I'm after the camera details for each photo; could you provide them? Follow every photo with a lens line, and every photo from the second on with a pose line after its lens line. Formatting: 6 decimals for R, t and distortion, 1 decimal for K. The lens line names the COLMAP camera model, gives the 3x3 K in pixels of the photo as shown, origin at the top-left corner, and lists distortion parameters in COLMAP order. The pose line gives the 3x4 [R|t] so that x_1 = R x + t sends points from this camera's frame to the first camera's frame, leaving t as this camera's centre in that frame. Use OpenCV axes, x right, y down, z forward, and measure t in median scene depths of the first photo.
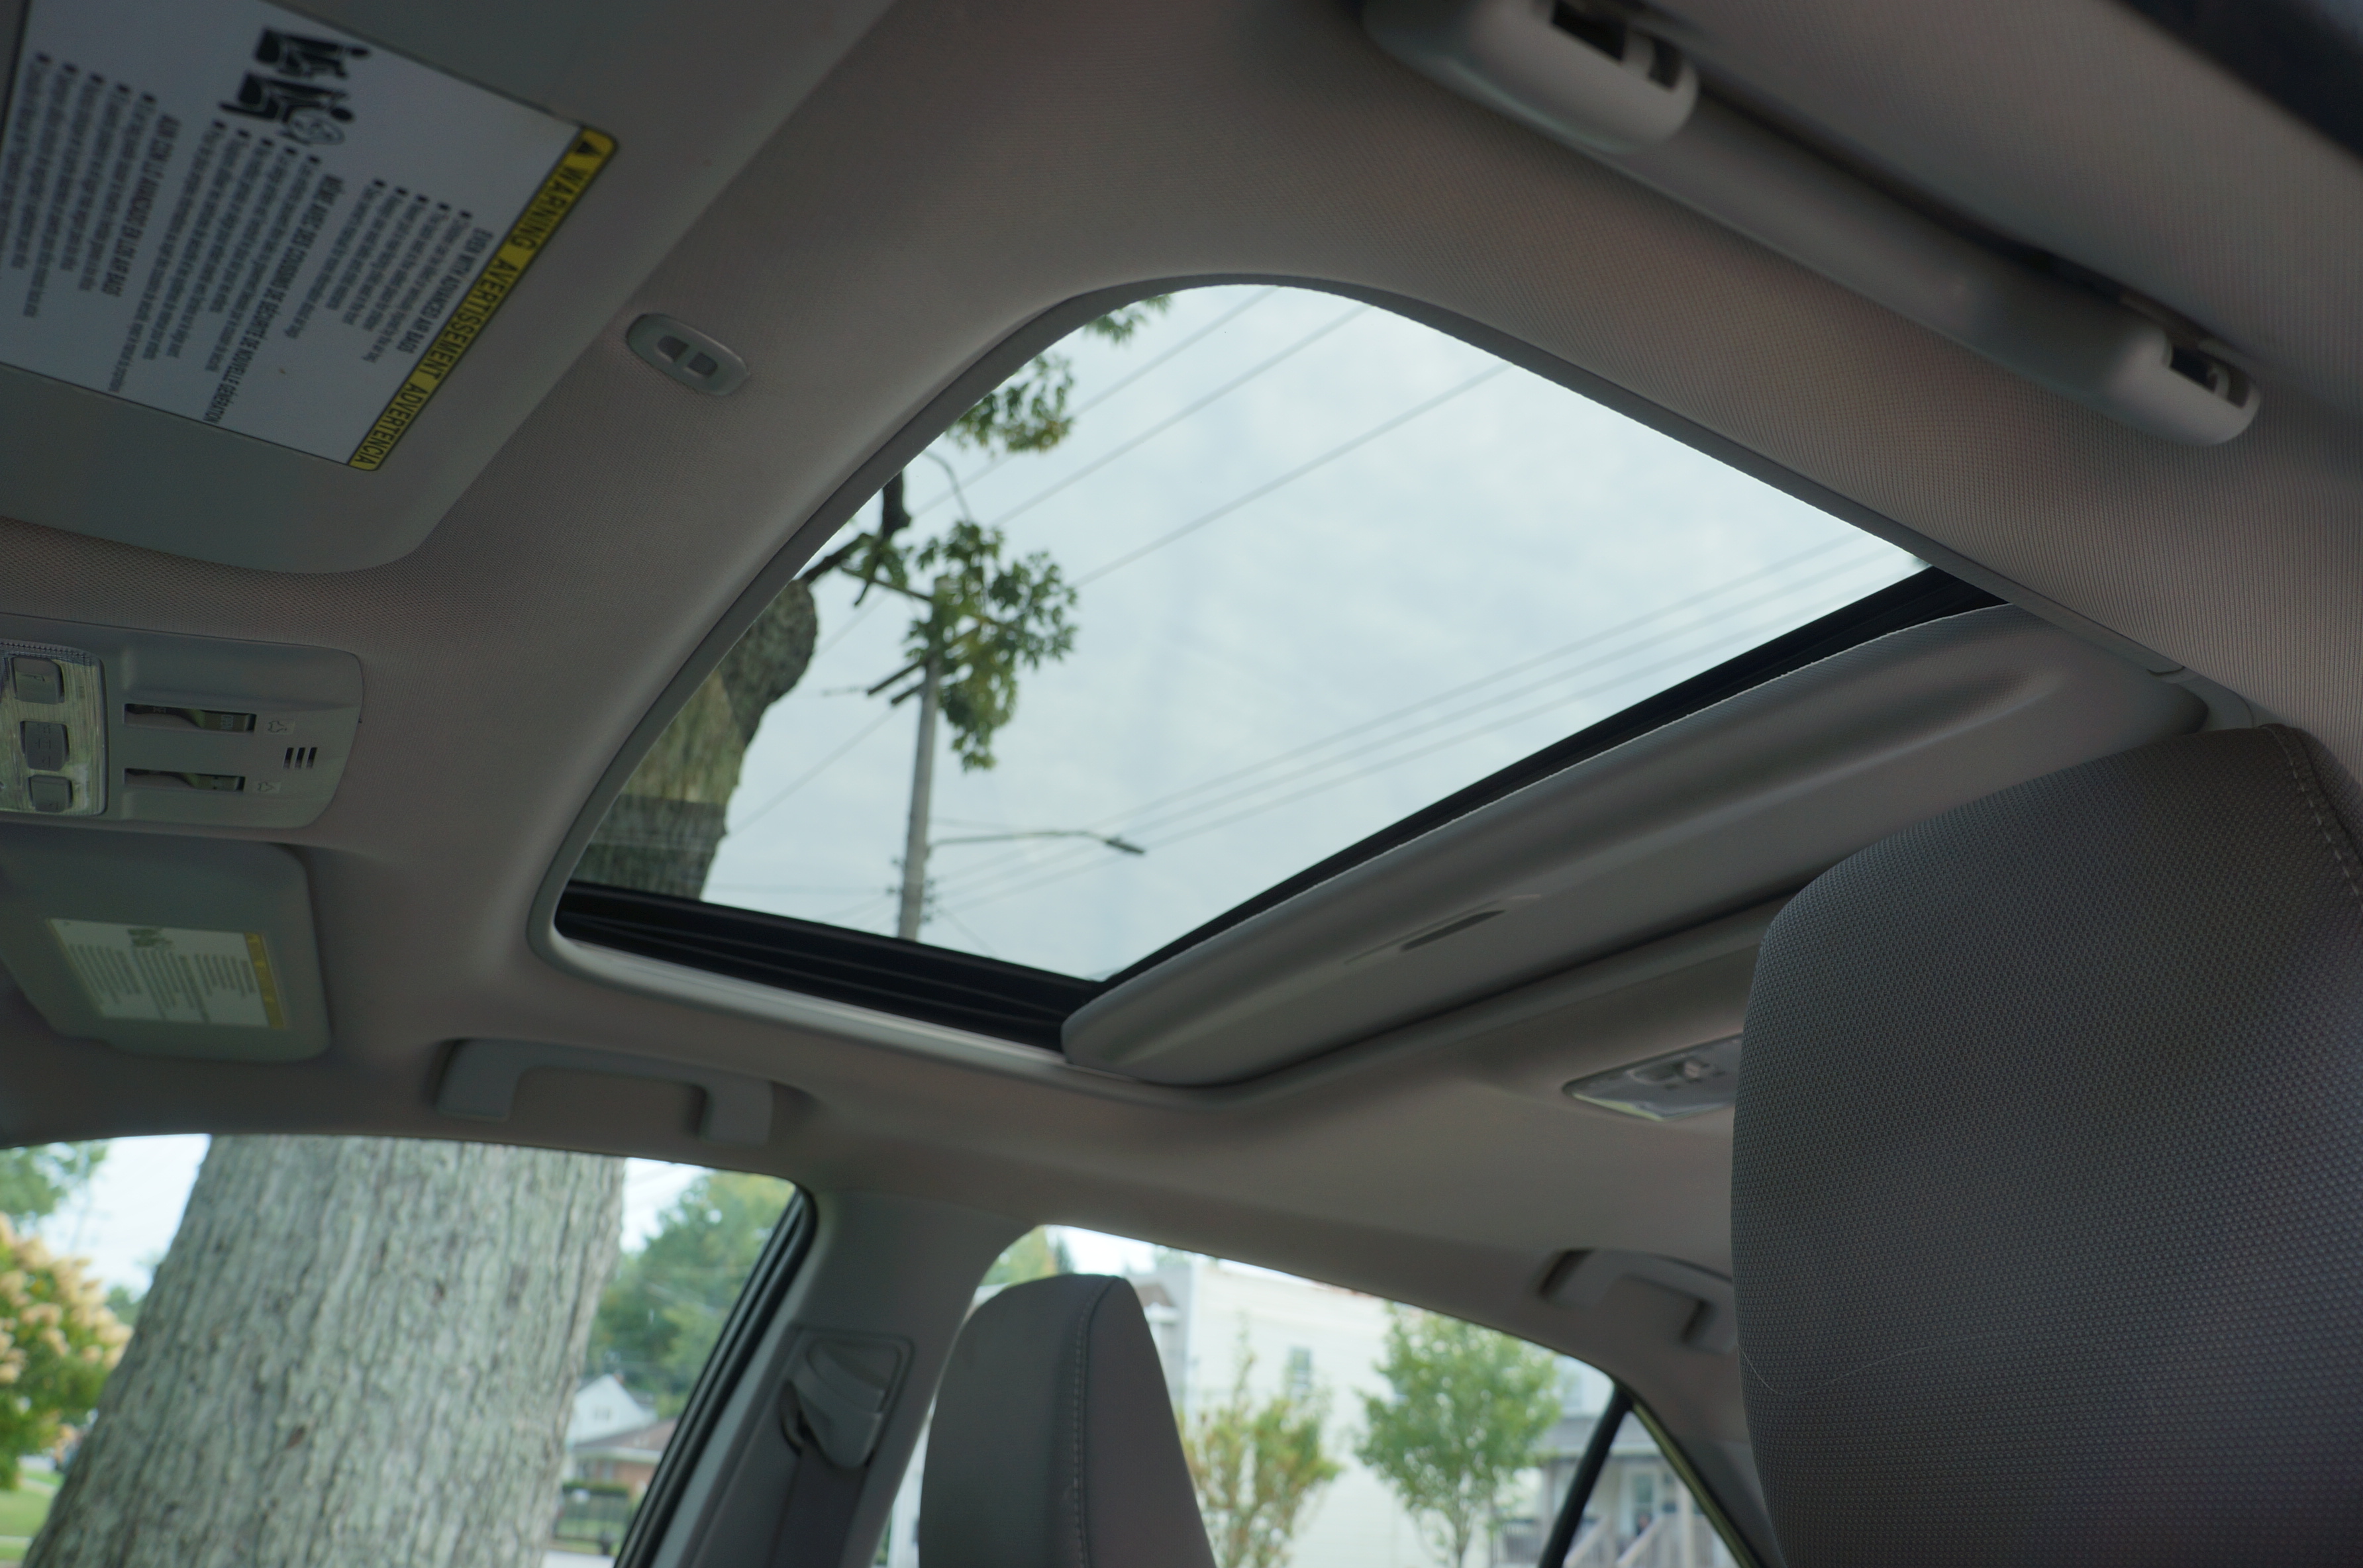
lens RADIAL K [[1865.8, 0, 1160.7], [0, 1865.8, 763.5], [0, 0, 1]] dist [-0.185820, 0.145437]
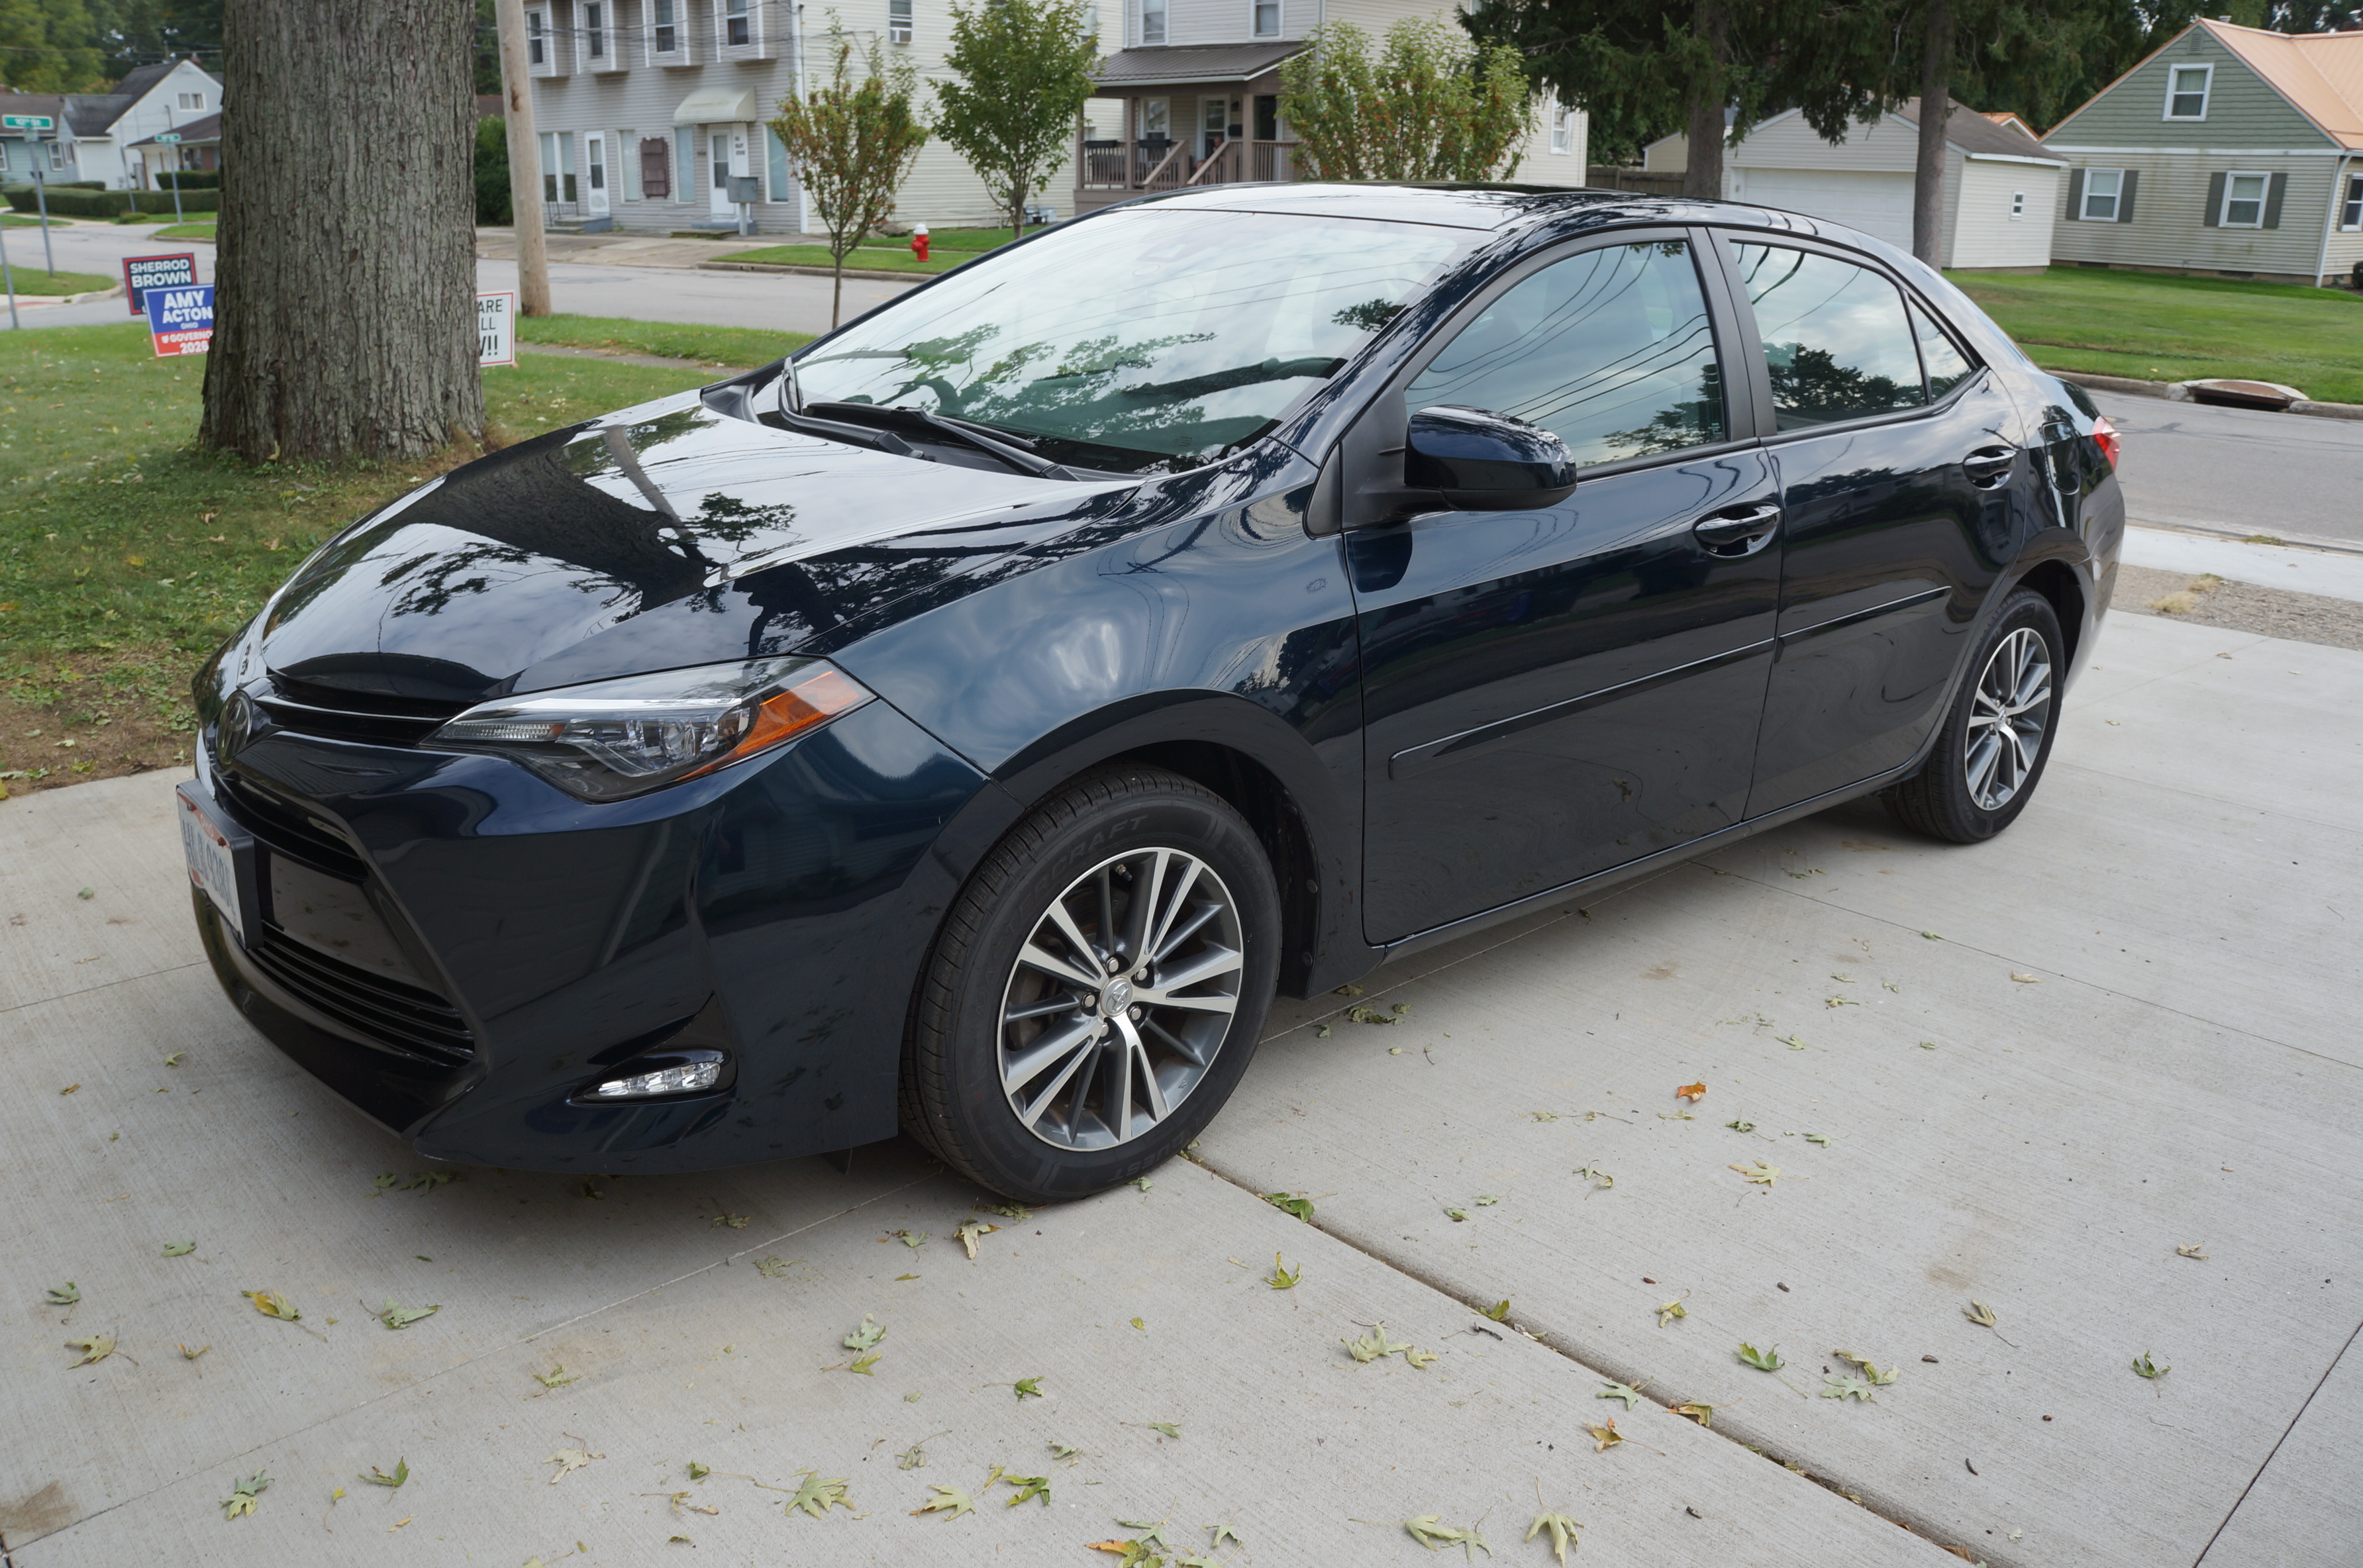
lens RADIAL K [[1865.8, 0, 1160.7], [0, 1865.8, 763.5], [0, 0, 1]] dist [-0.185820, 0.145437]
pose [[0.978631, -0.115558, 0.170083, -0.025535], [-0.026537, 0.749254, 0.661751, -0.495862], [-0.203906, -0.652123, 0.730177, -0.920327]]
